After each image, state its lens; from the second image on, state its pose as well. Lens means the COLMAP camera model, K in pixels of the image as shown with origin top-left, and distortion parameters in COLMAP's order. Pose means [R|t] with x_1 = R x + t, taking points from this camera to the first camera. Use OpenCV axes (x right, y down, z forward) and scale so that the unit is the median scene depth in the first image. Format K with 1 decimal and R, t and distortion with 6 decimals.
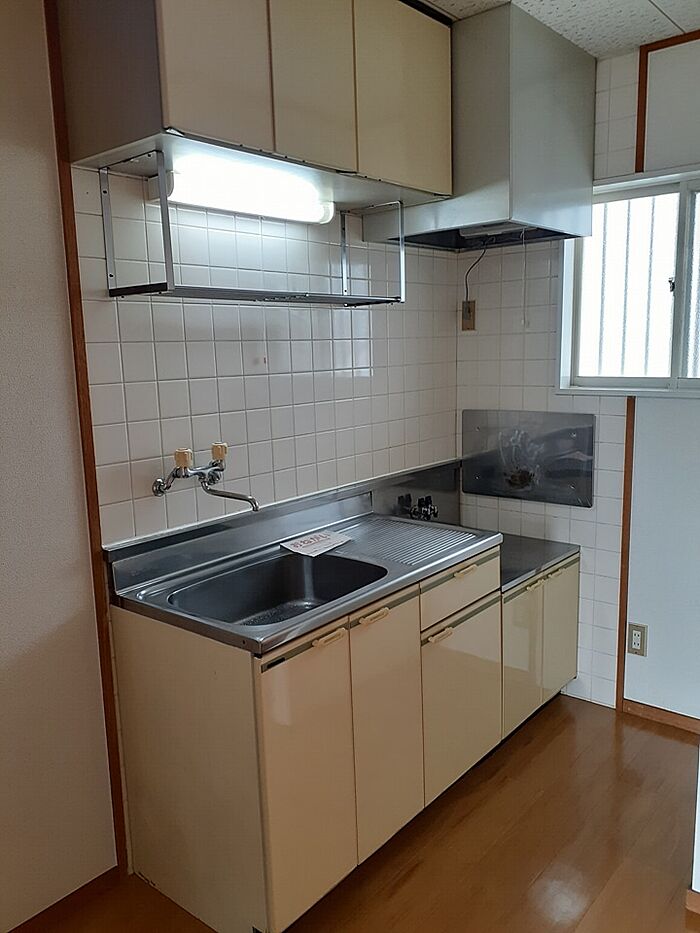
lens RADIAL K [[753.1, 0, 347.6], [0, 753.1, 468.4], [0, 0, 1]] dist [0.012211, -0.007699]
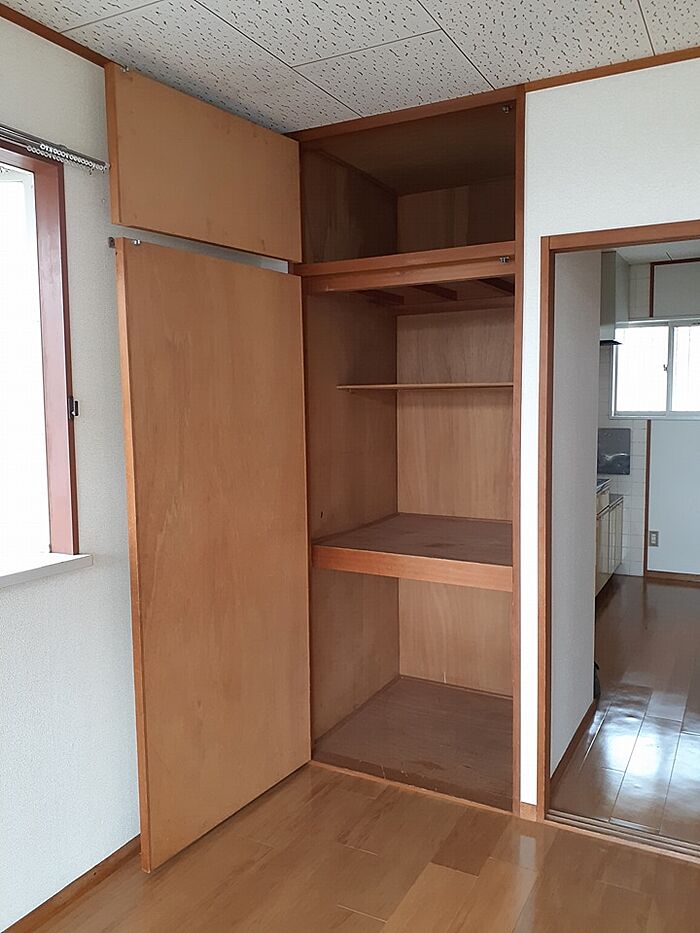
lens RADIAL K [[753.1, 0, 350.8], [0, 753.1, 470.8], [0, 0, 1]] dist [0.012211, -0.007699]
pose [[0.979829, -0.007146, 0.199708, -0.835452], [0.022344, 0.997011, -0.073952, 0.178351], [-0.198583, 0.076923, 0.977061, -0.855379]]
